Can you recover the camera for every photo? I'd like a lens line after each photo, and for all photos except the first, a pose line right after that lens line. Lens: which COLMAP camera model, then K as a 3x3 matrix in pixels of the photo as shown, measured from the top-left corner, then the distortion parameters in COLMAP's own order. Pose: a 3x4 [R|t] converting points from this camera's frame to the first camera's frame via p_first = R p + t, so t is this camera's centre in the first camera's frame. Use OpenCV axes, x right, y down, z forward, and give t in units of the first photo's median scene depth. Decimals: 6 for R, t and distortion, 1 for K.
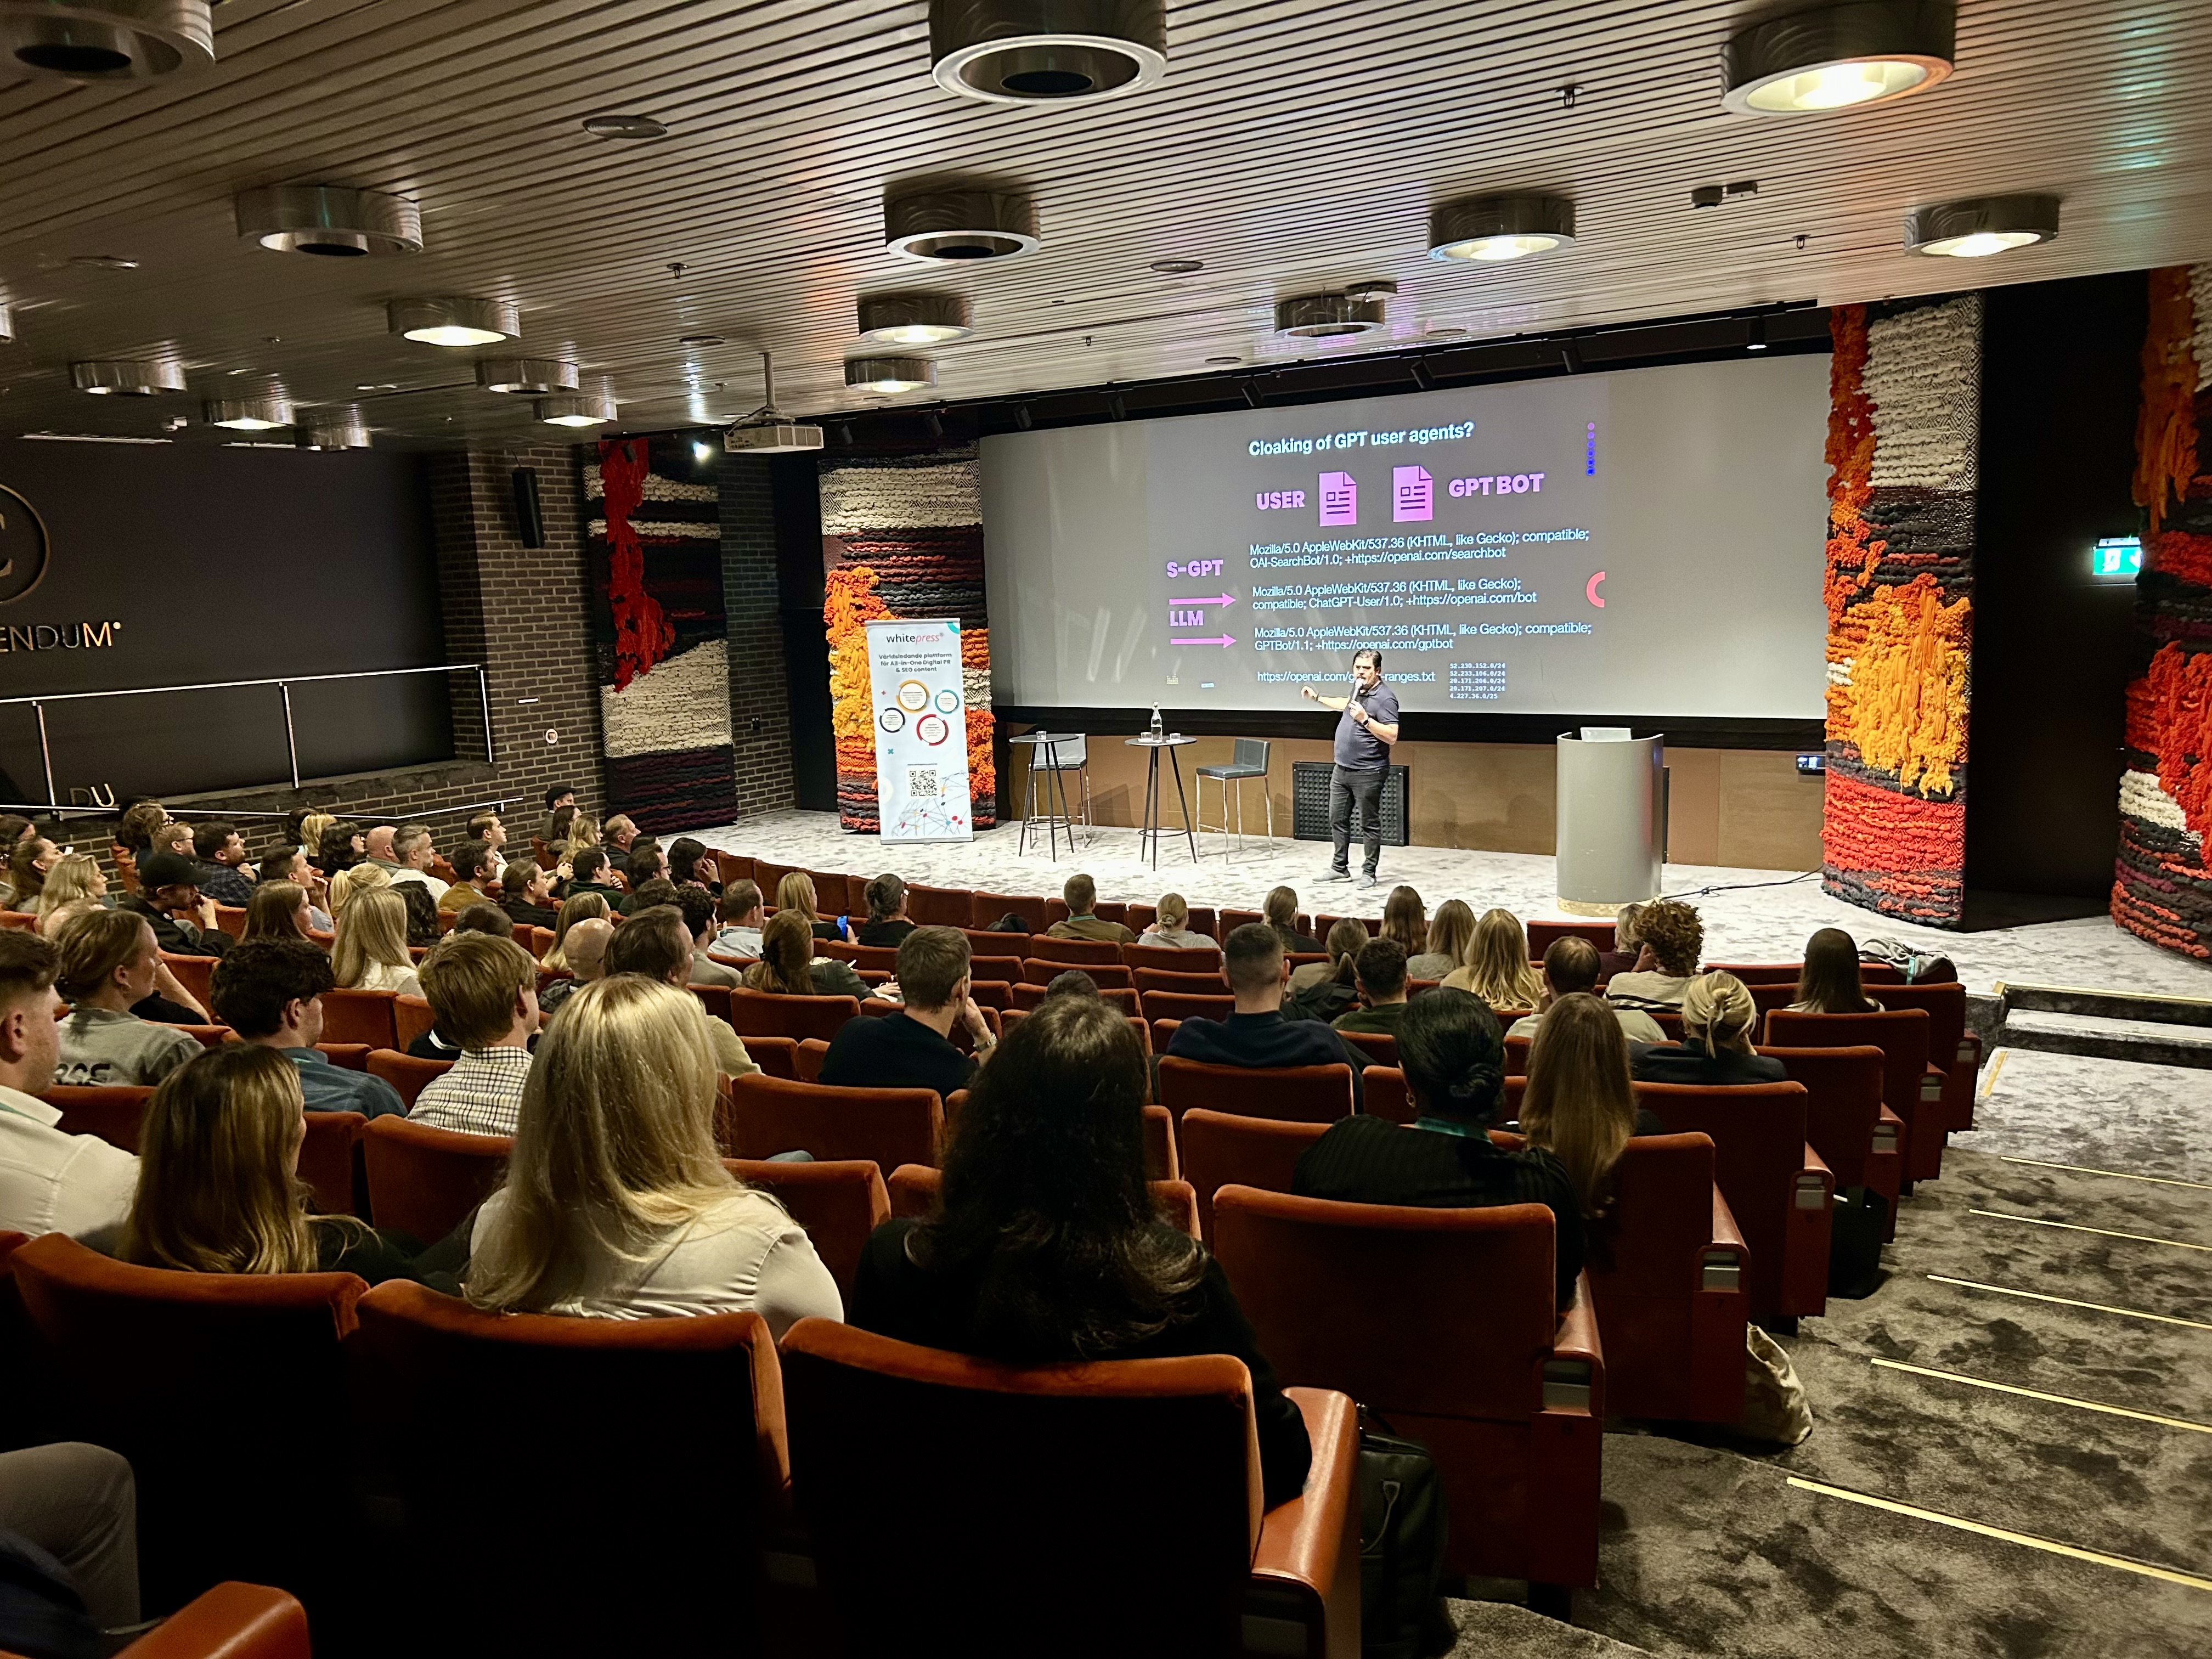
lens RADIAL K [[1641.6, 0, 1105.4], [0, 1641.6, 846.1], [0, 0, 1]] dist [0.070563, -0.082700]
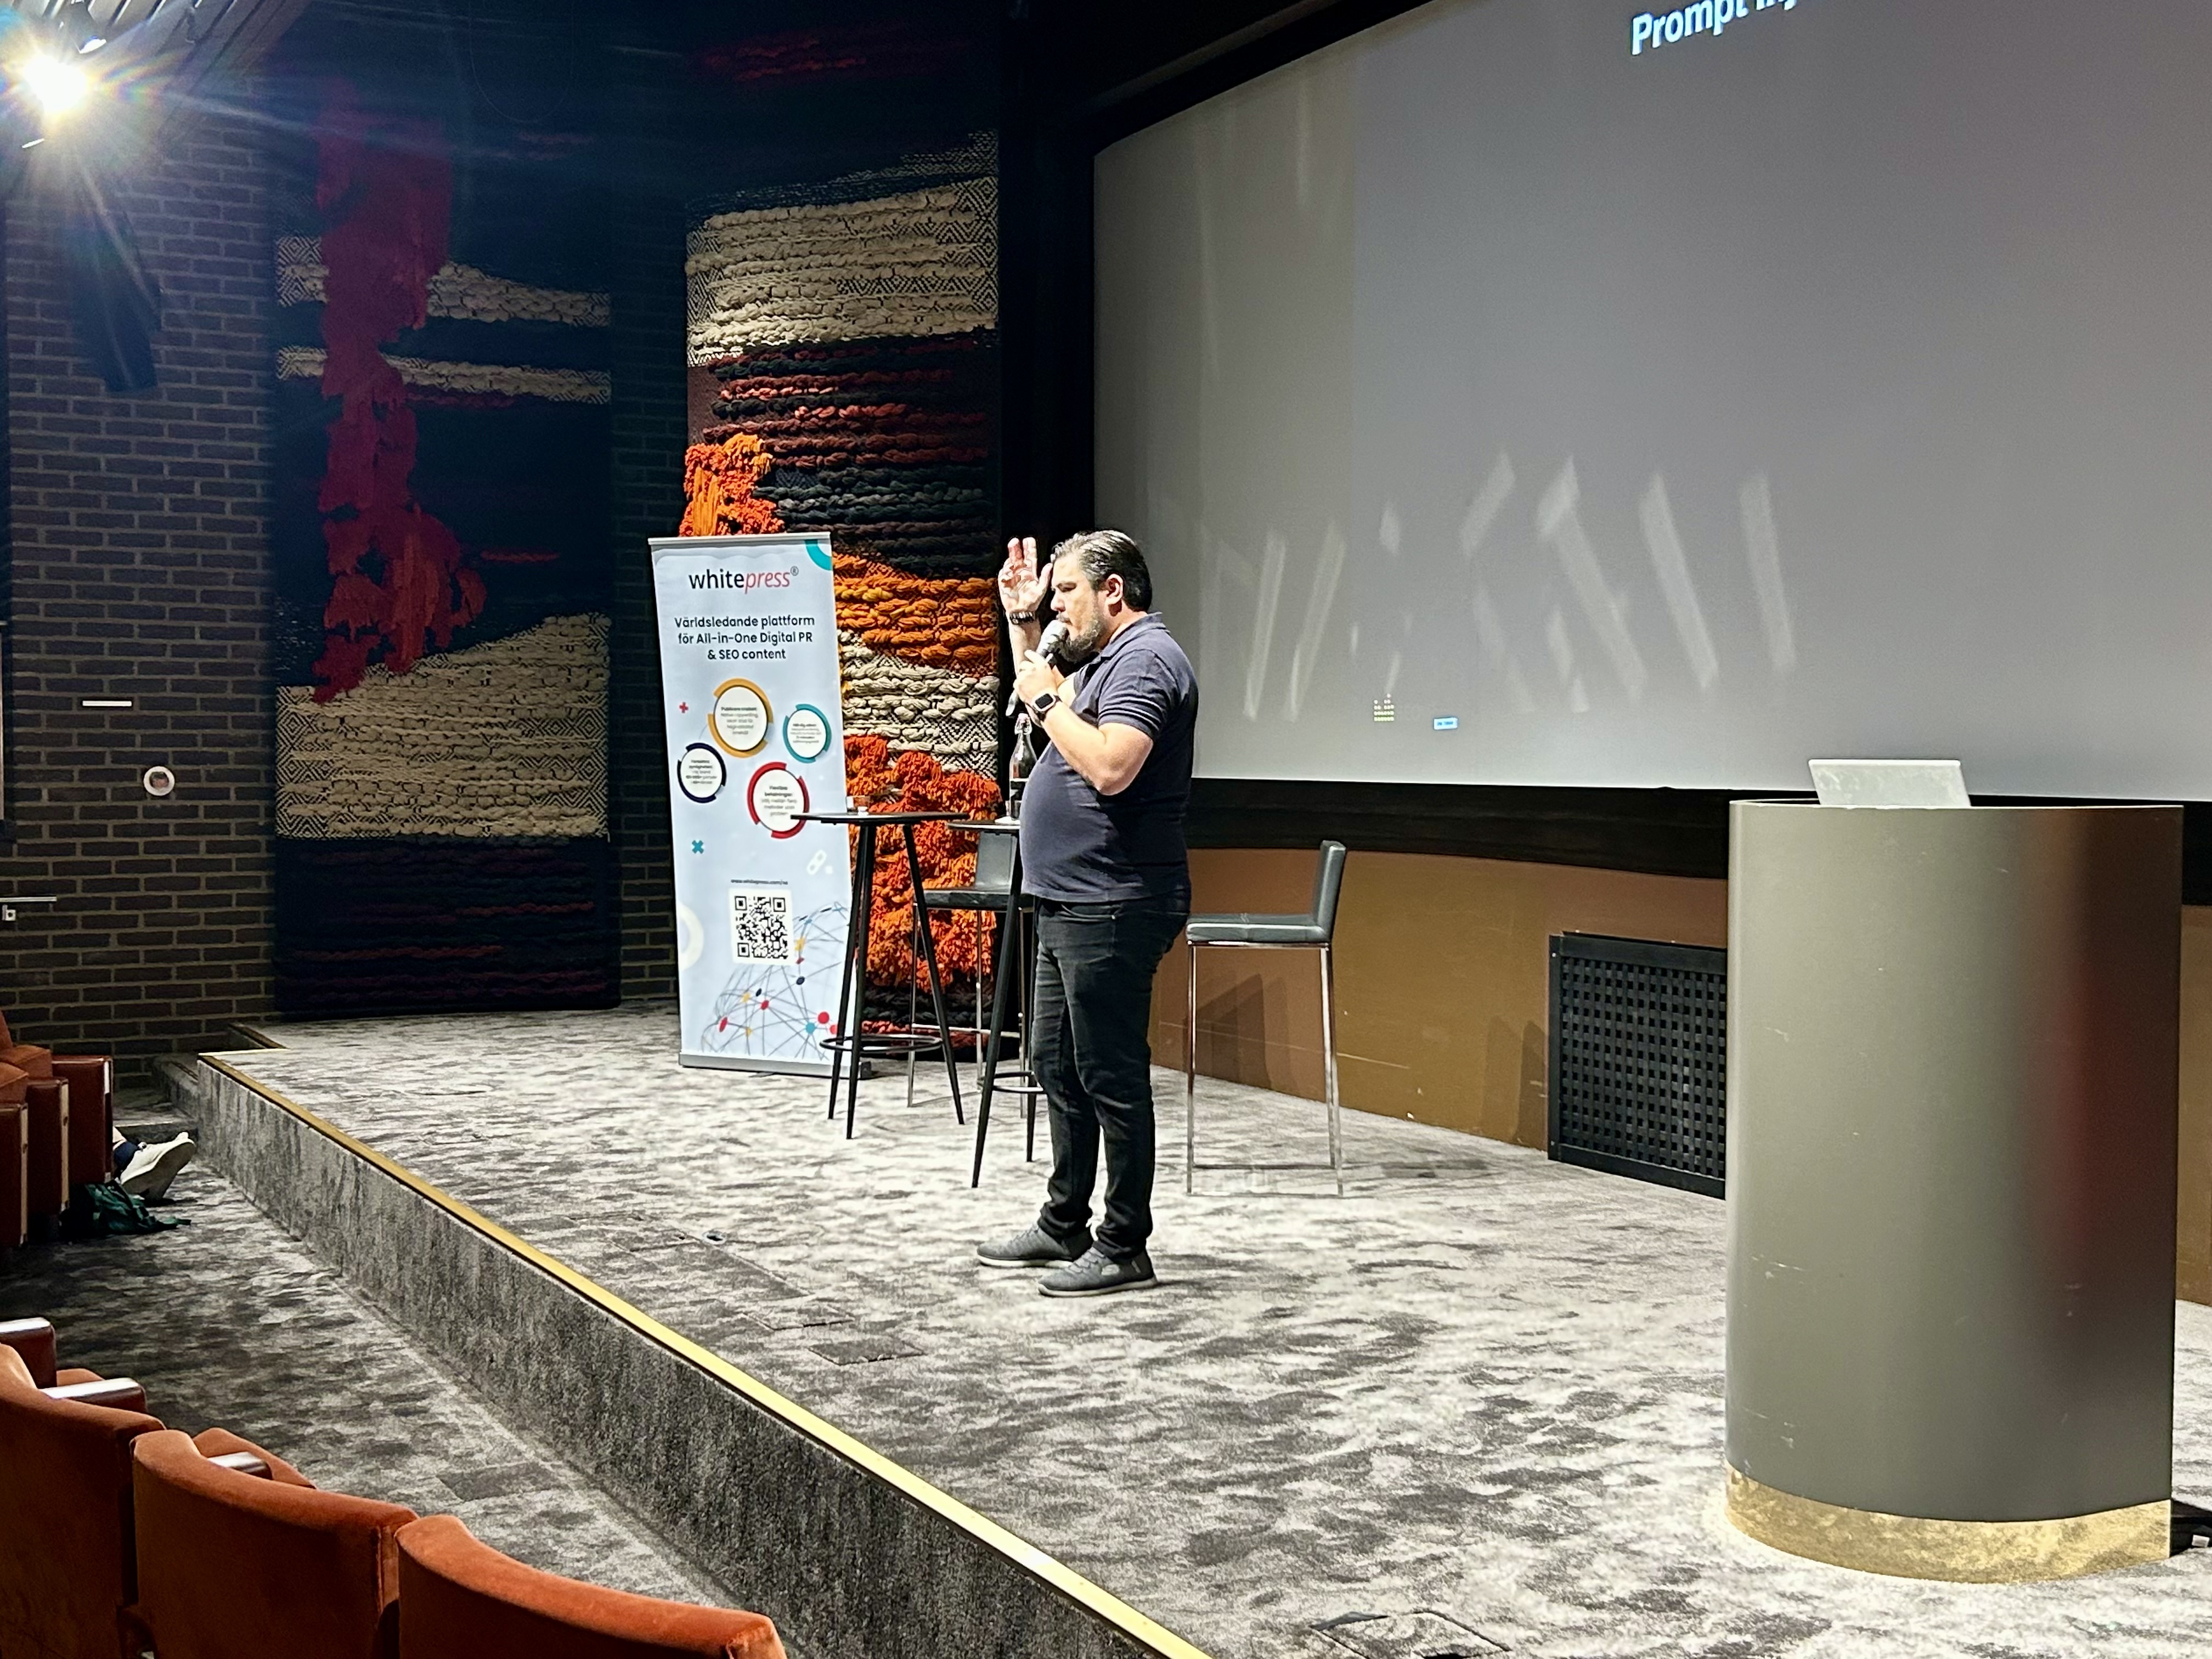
lens RADIAL K [[2643.0, 0, 1105.2], [0, 2643.0, 899.0], [0, 0, 1]] dist [0.063415, -0.014325]
pose [[0.876586, 0.064608, -0.476889, 0.287682], [-0.110806, 0.991419, -0.069360, -0.008432], [0.468316, 0.113642, 0.876222, 0.448688]]
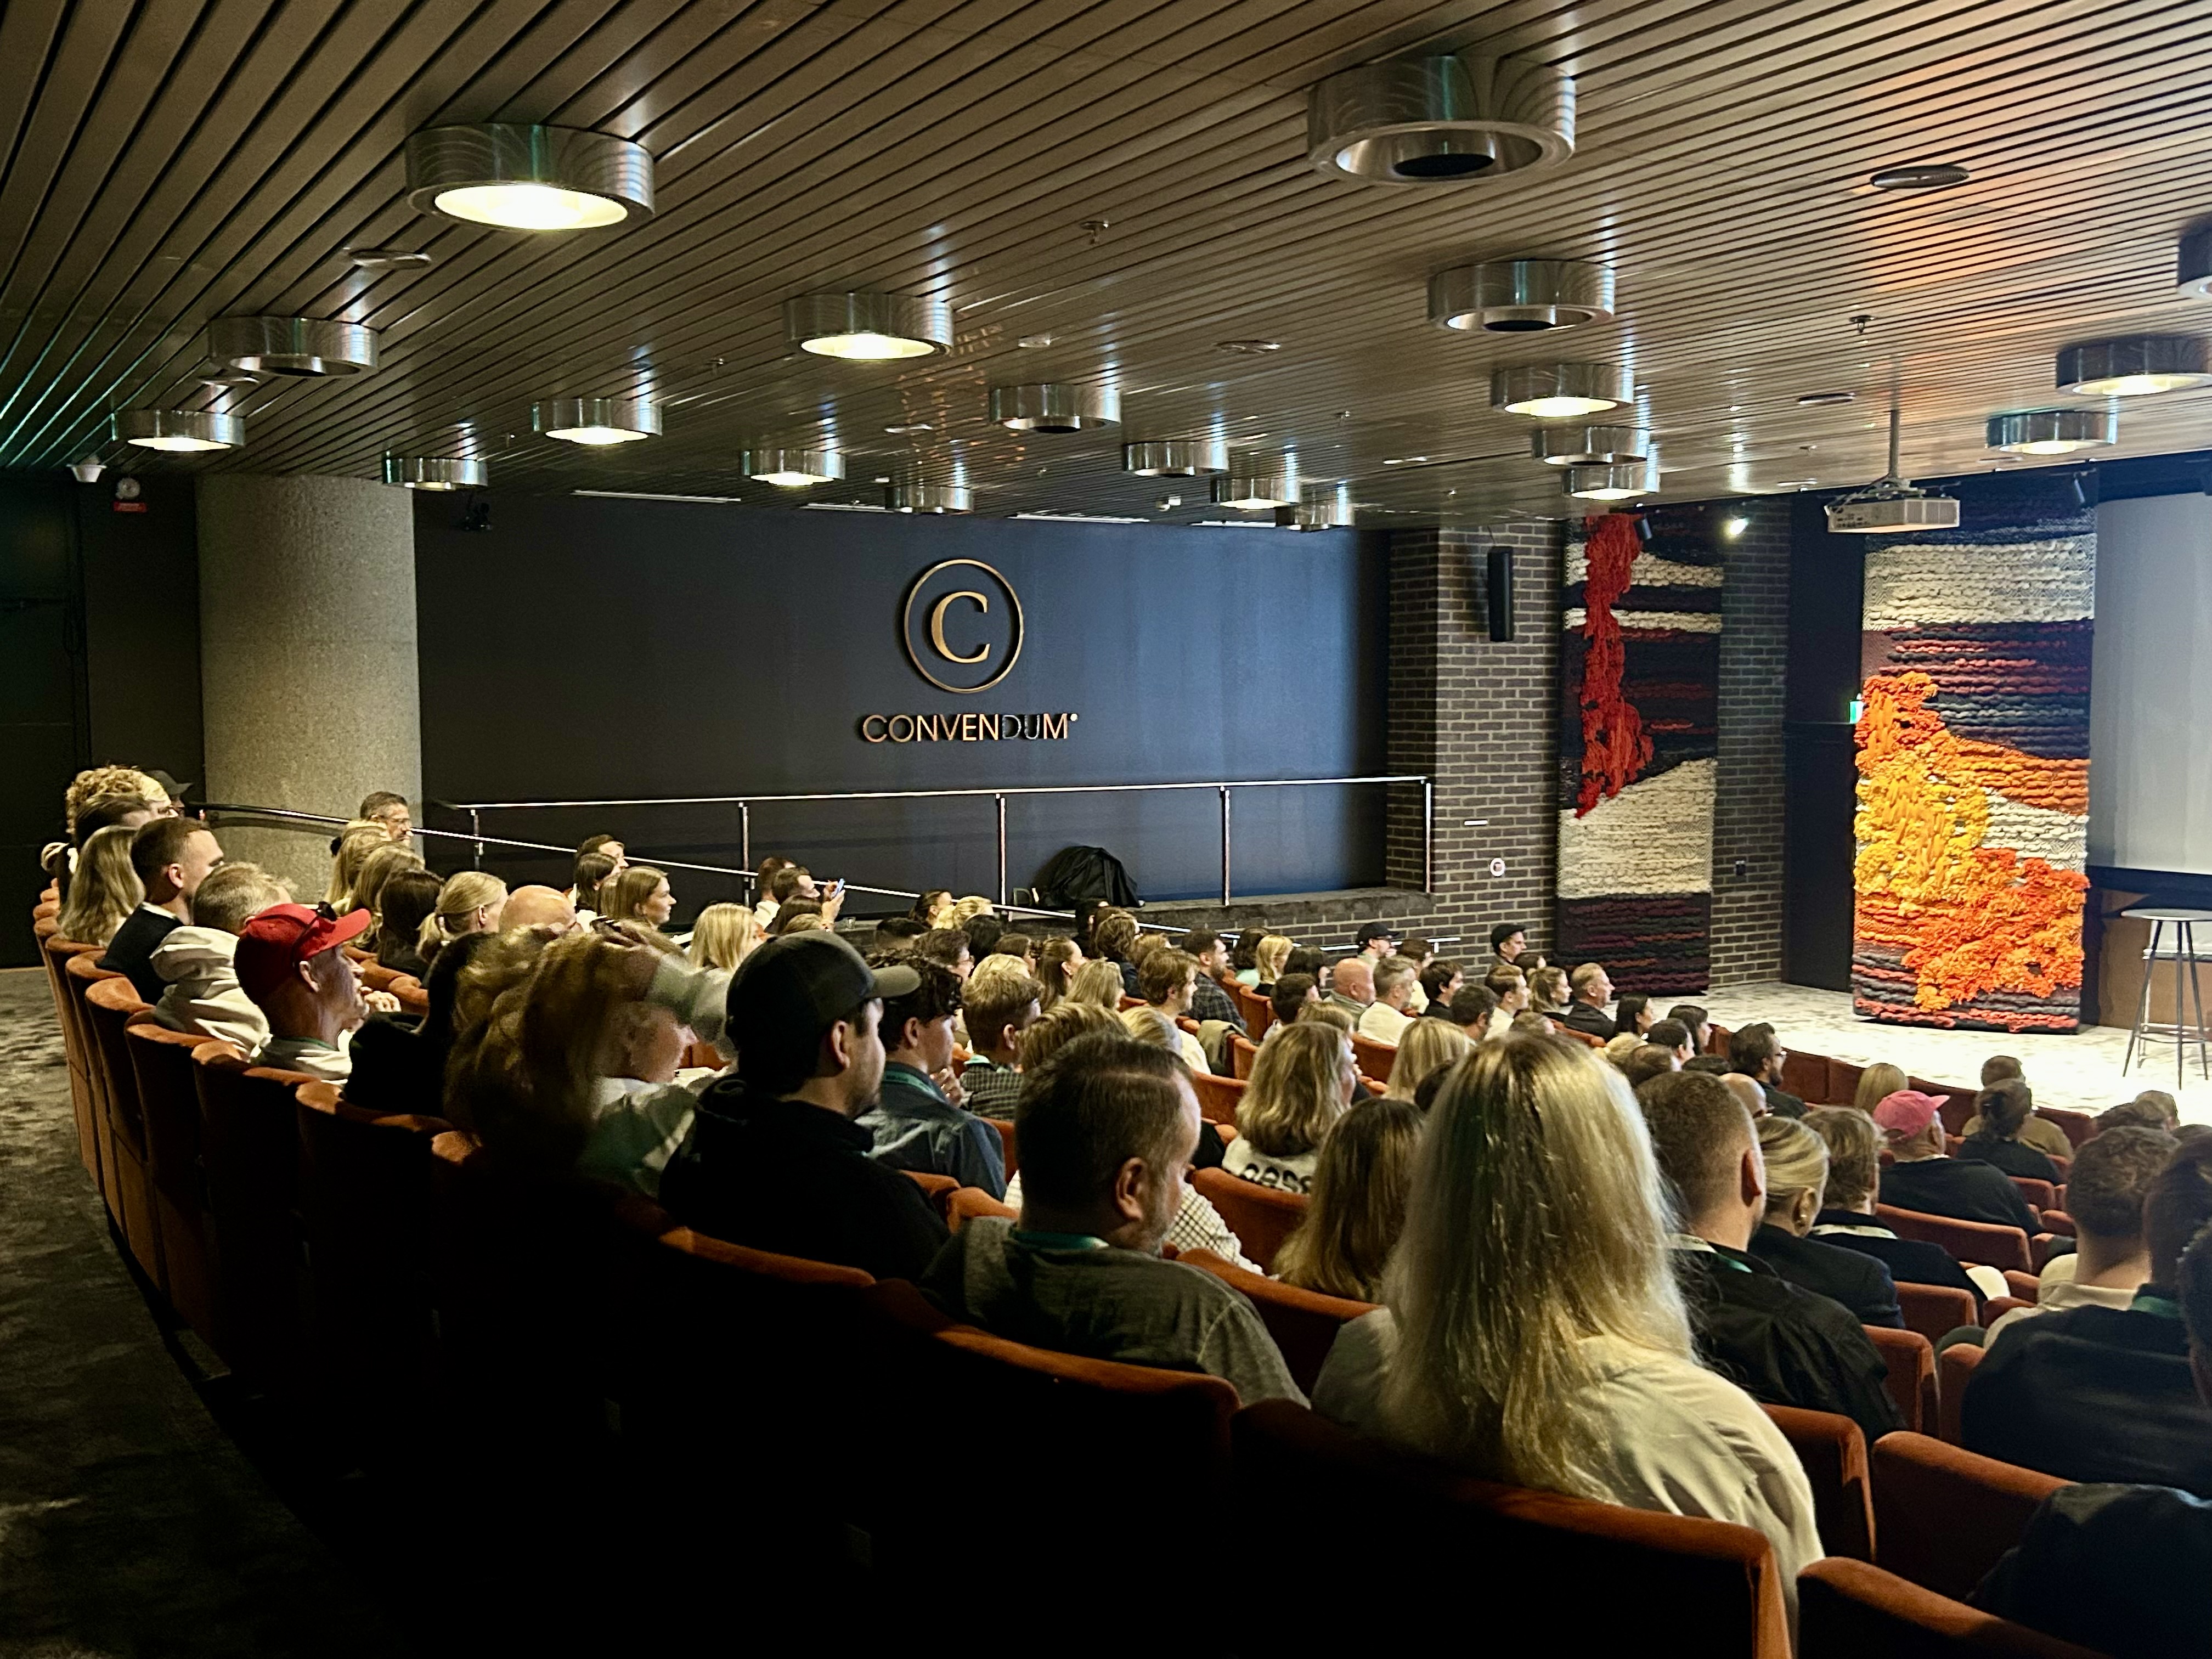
lens RADIAL K [[2144.6, 0, 1106.9], [0, 2144.6, 861.6], [0, 0, 1]] dist [0.089050, -0.215628]
pose [[0.898145, 0.066729, -0.434606, -0.044057], [-0.099774, 0.993563, -0.053640, 0.007993], [0.428229, 0.091539, 0.899022, -0.049125]]
